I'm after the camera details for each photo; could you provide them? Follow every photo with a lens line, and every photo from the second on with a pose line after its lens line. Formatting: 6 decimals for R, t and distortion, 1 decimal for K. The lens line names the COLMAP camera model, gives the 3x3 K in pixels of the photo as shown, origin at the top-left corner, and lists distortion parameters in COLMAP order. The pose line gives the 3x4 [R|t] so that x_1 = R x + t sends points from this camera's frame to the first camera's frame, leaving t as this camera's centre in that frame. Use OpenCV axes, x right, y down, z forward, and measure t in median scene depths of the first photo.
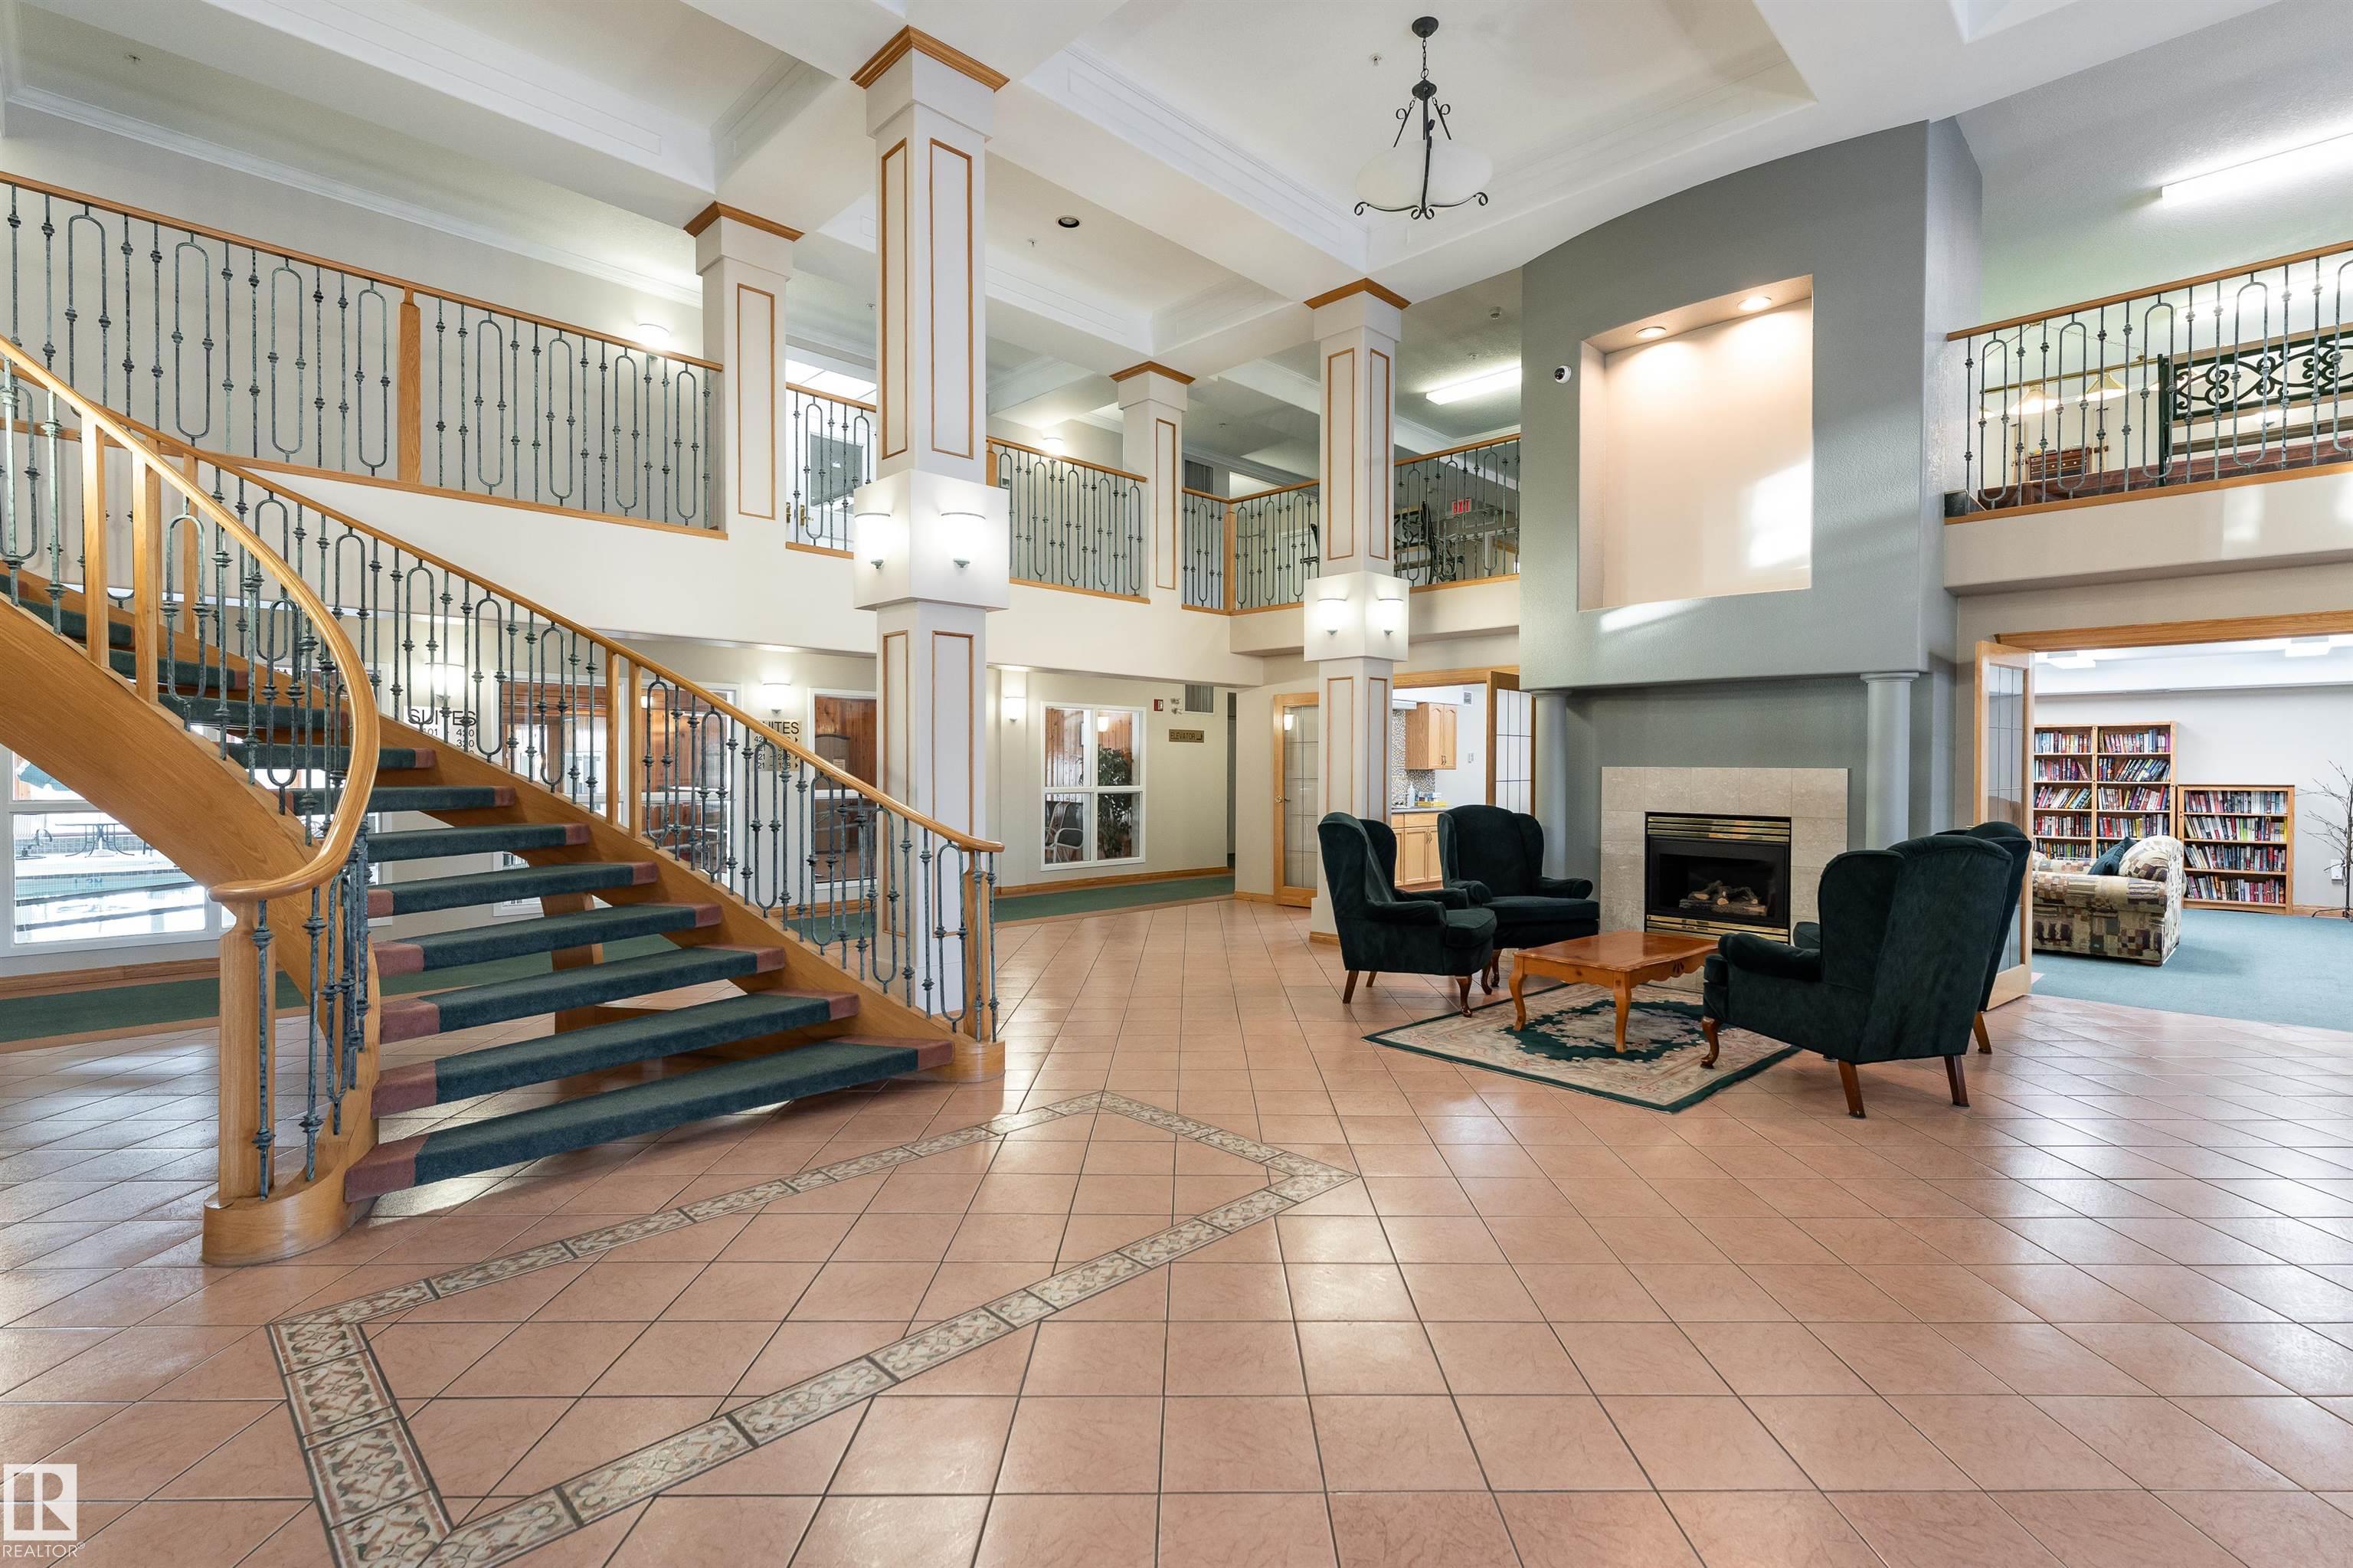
lens RADIAL K [[1076.1, 0, 1199.1], [0, 1076.1, 782.0], [0, 0, 1]] dist [0.002826, 0.000067]
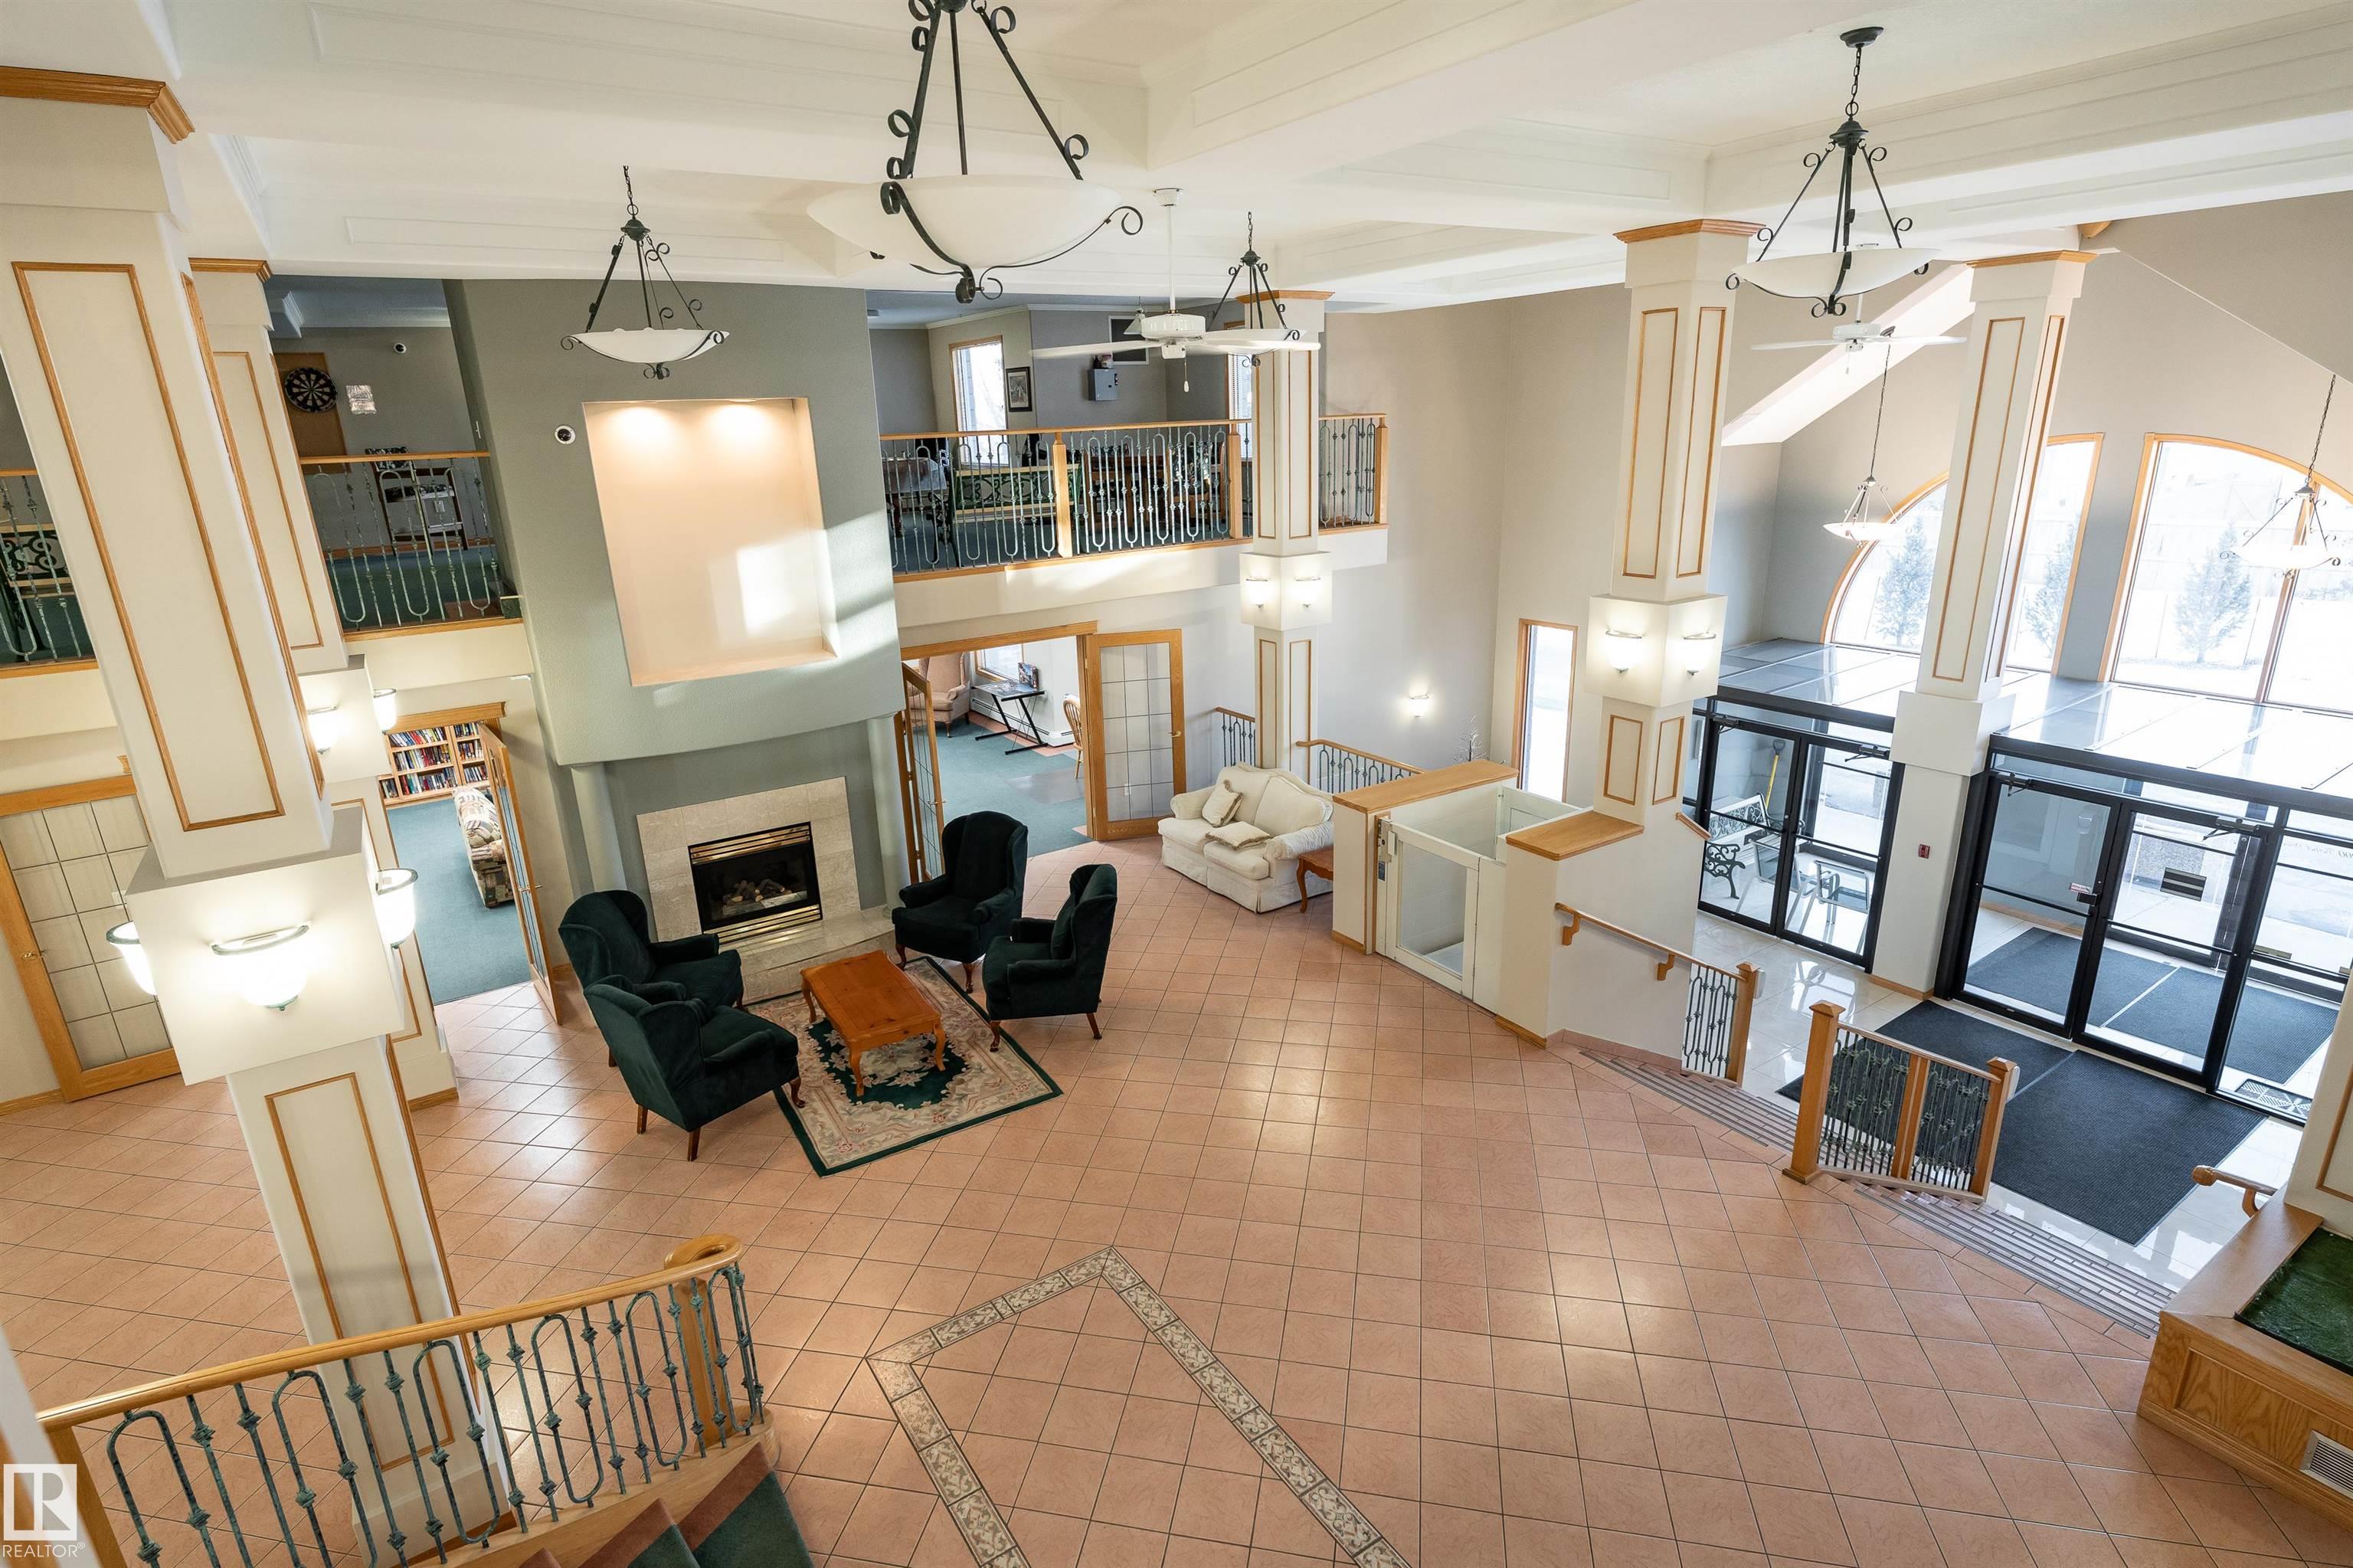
lens RADIAL K [[1178.5, 0, 1176.5], [0, 1178.5, 784.0], [0, 0, 1]] dist [-0.002540, -0.000366]
pose [[0.209445, -0.301992, 0.930018, -0.677413], [0.048745, 0.953155, 0.298528, -0.431520], [-0.976605, -0.017192, 0.214354, 0.313810]]
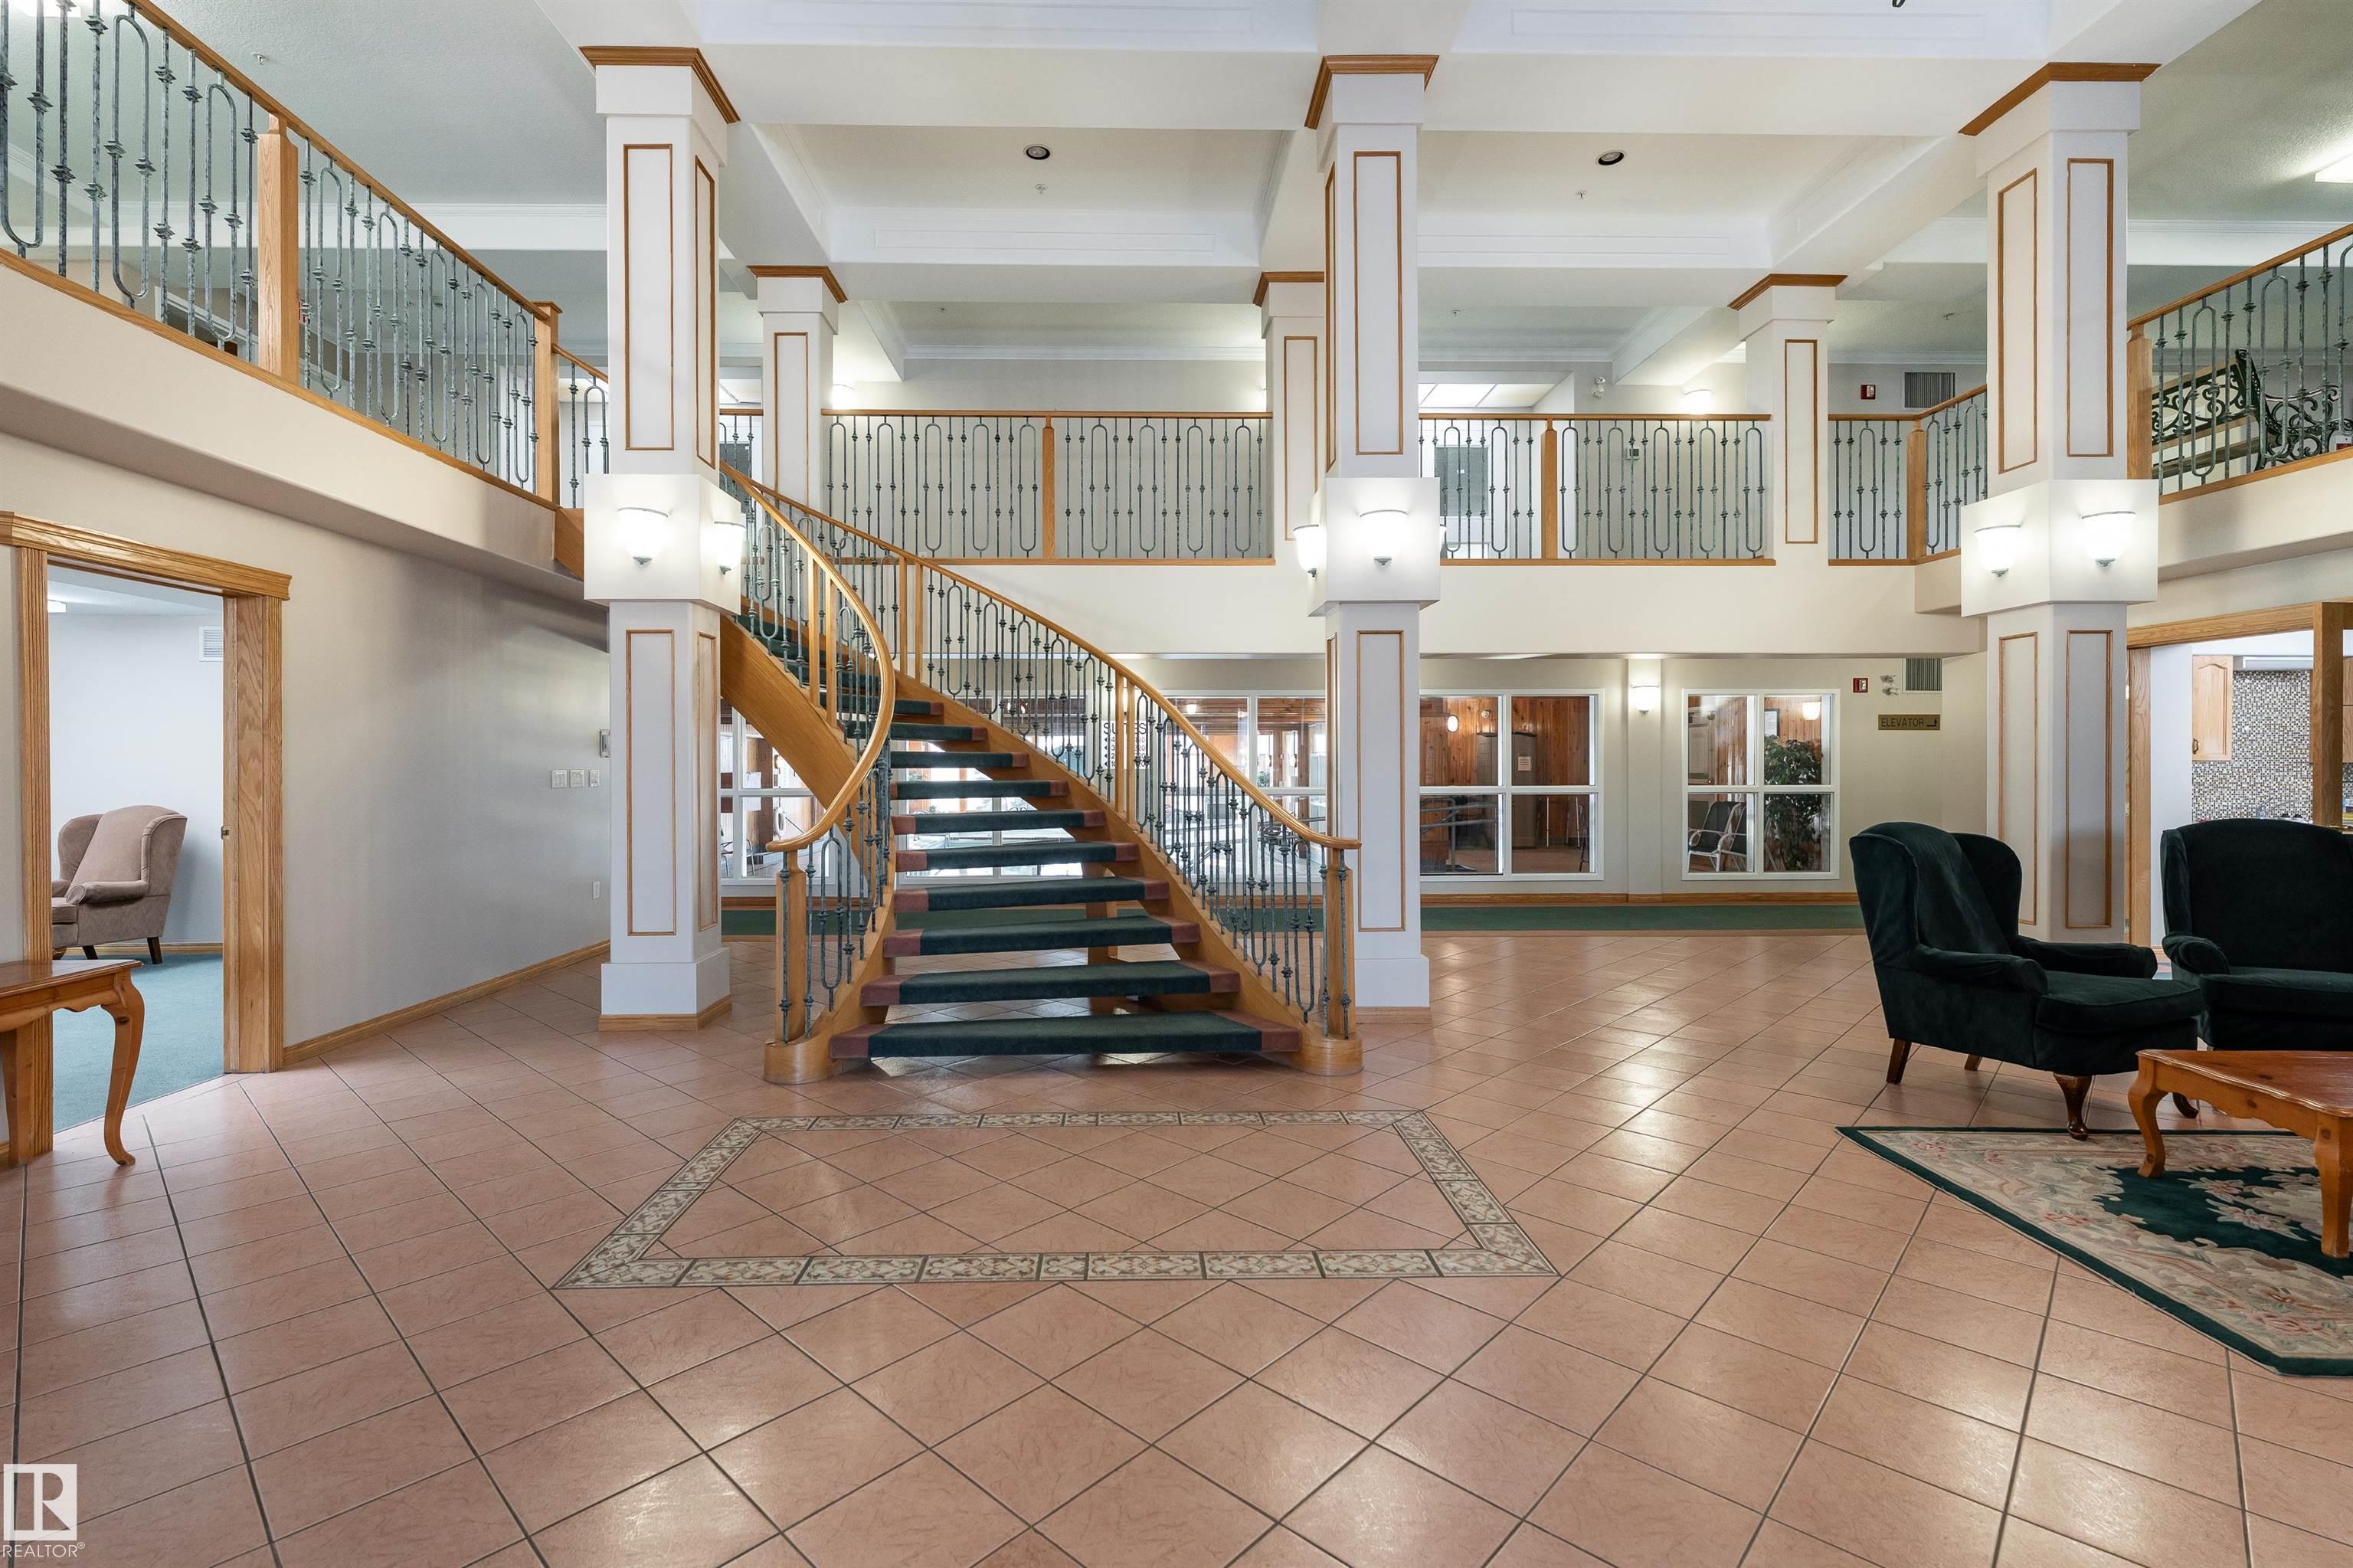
lens RADIAL K [[1049.1, 0, 1144.8], [0, 1049.1, 771.2], [0, 0, 1]] dist [0.001443, -0.000259]
pose [[0.715625, -0.001044, -0.698484, 0.265055], [-0.003988, 0.999976, -0.005580, -0.000781], [0.698473, 0.006779, 0.715604, 0.127601]]
